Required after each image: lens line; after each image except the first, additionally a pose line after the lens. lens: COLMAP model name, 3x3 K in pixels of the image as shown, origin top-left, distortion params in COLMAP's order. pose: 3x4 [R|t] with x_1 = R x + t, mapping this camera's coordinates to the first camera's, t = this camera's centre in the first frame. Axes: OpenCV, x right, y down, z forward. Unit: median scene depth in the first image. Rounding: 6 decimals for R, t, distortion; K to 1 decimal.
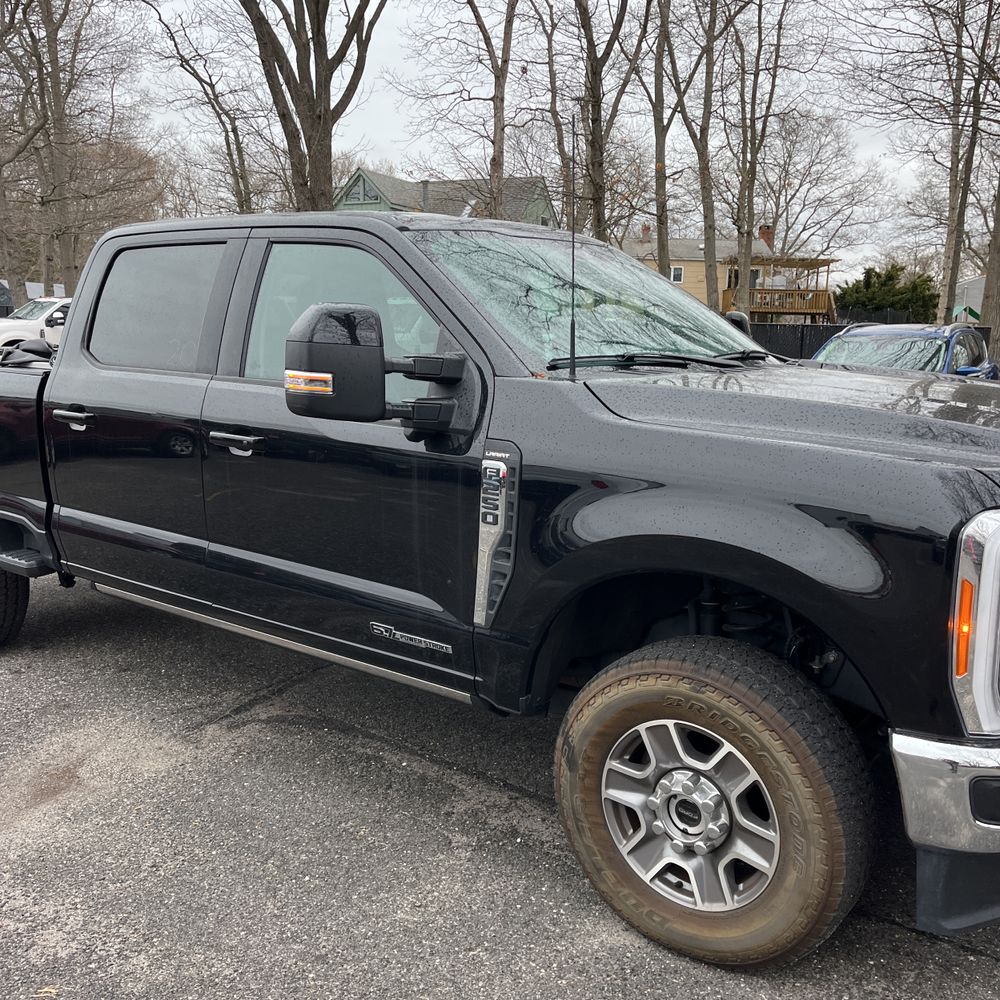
lens RADIAL K [[1005.8, 0, 496.6], [0, 1005.8, 504.5], [0, 0, 1]] dist [0.032034, 0.000000]
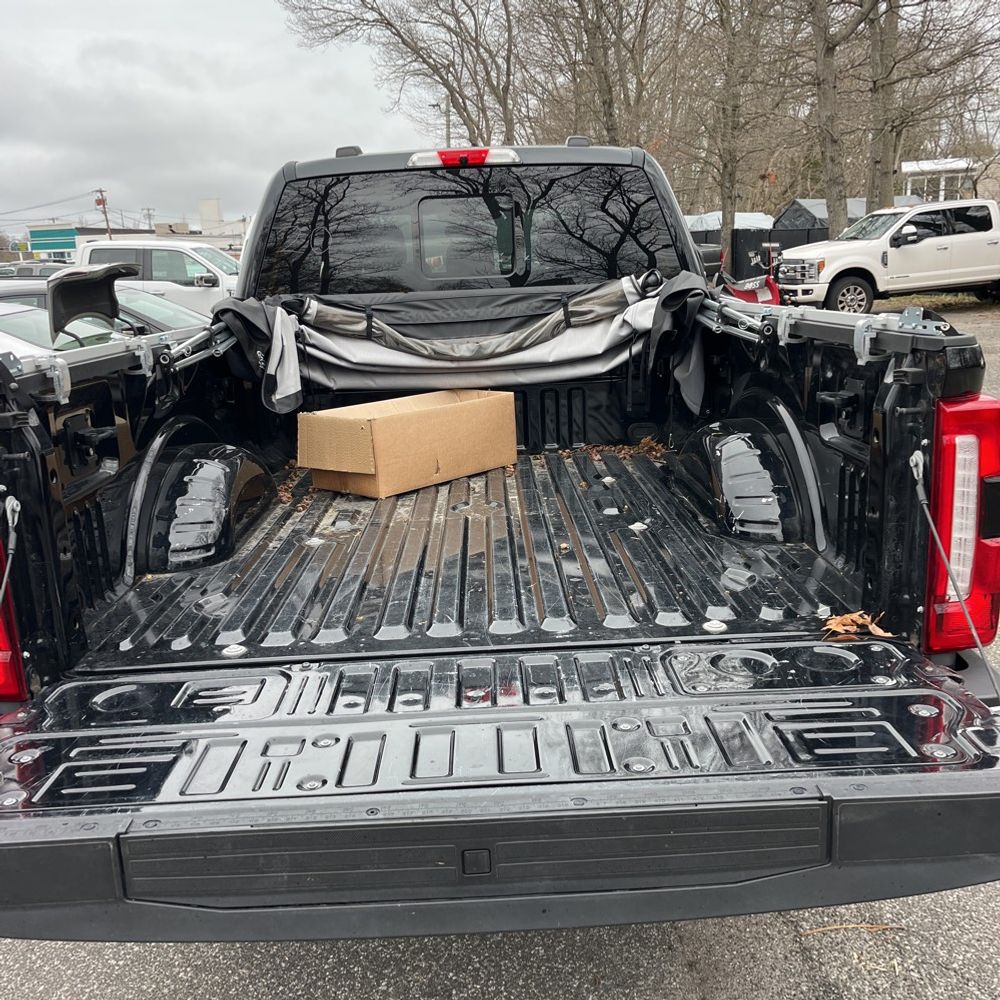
lens RADIAL K [[1005.8, 0, 500.9], [0, 1005.8, 503.7], [0, 0, 1]] dist [0.032034, 0.000000]
pose [[0.776868, 0.093632, -0.622663, -1.378881], [-0.048608, 0.994849, 0.088953, -0.306133], [0.627785, -0.038839, 0.777418, 1.770791]]
